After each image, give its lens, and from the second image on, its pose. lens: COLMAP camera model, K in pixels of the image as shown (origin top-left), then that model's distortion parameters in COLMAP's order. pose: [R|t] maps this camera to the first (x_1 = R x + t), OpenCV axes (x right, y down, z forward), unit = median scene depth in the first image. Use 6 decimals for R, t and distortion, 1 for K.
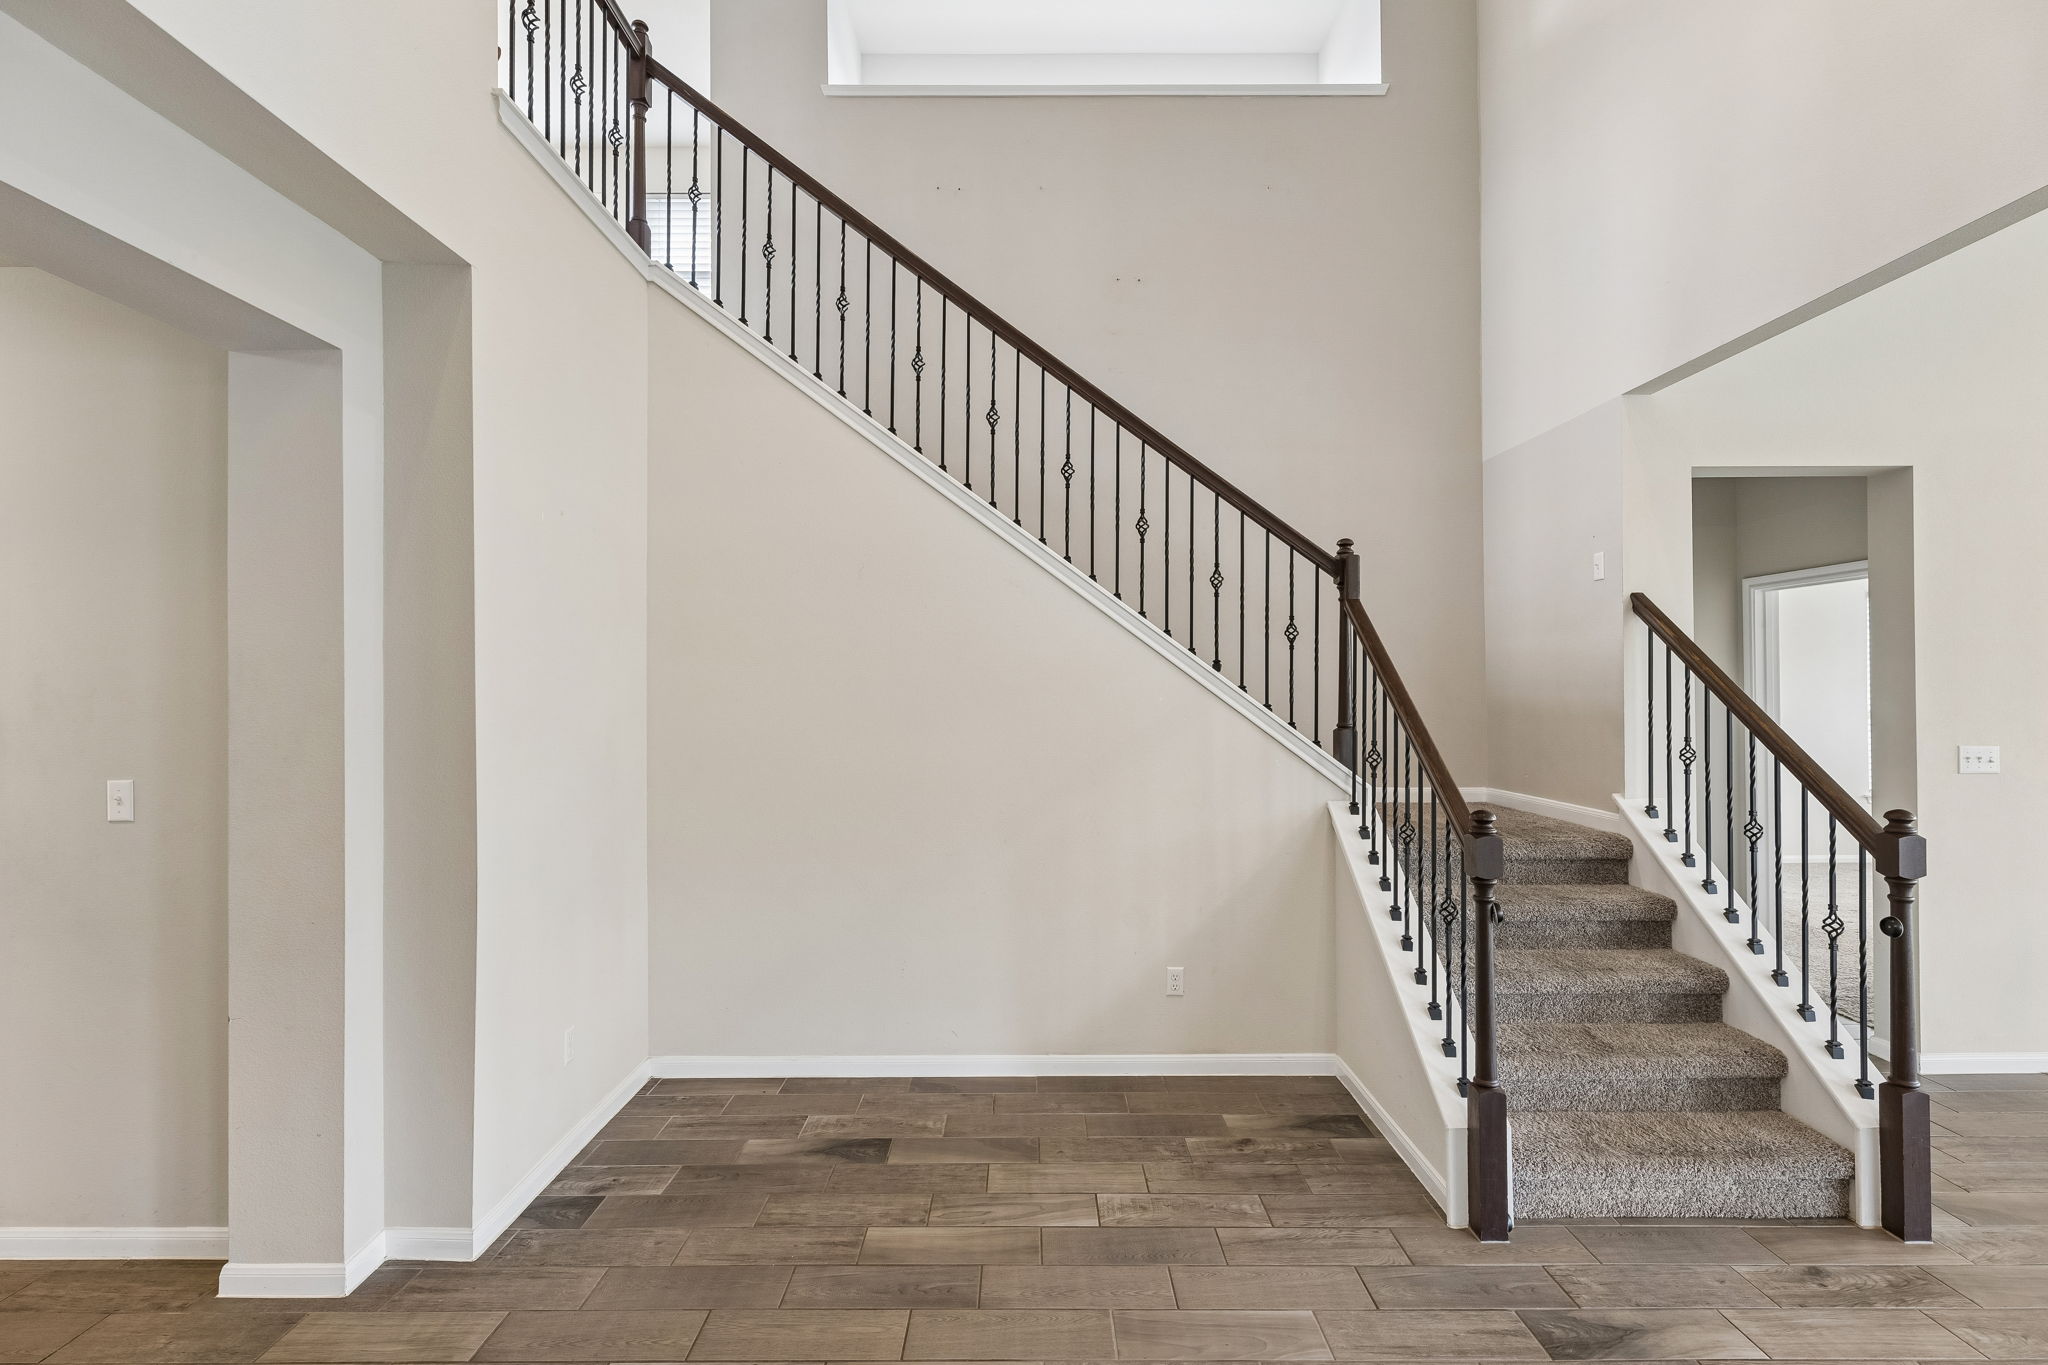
lens RADIAL K [[968.4, 0, 1016.0], [0, 968.4, 678.6], [0, 0, 1]] dist [0.008384, -0.001259]
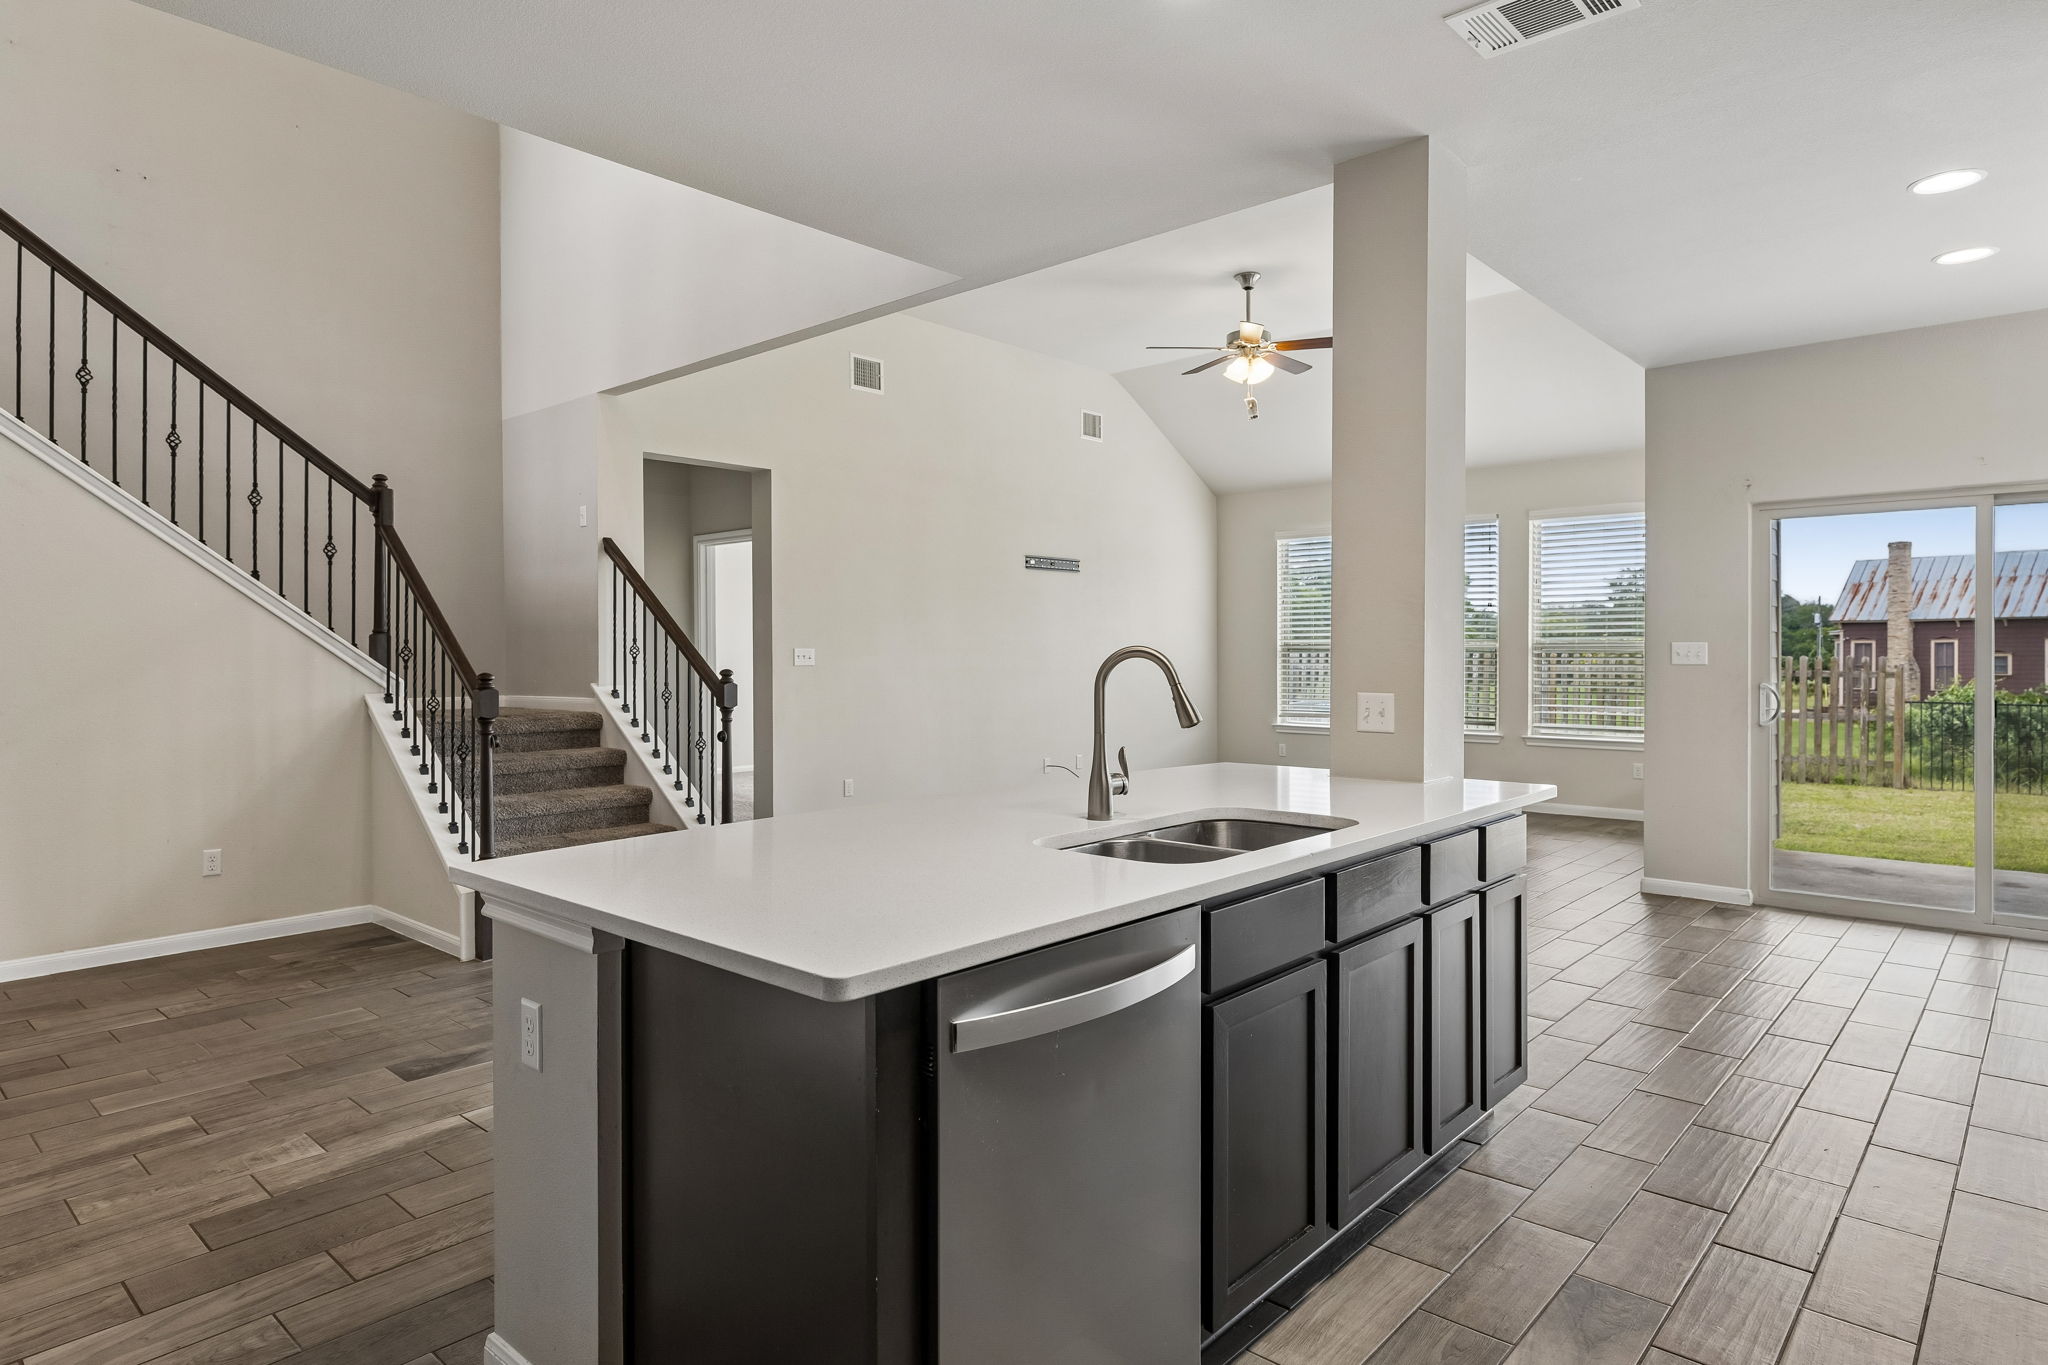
lens RADIAL K [[1189.1, 0, 1057.8], [0, 1189.1, 661.7], [0, 0, 1]] dist [-0.009289, 0.002988]
pose [[0.652368, -0.003792, 0.757893, -0.233910], [-0.004489, 0.999951, 0.008867, 0.072968], [-0.757889, -0.009187, 0.652318, -0.614678]]
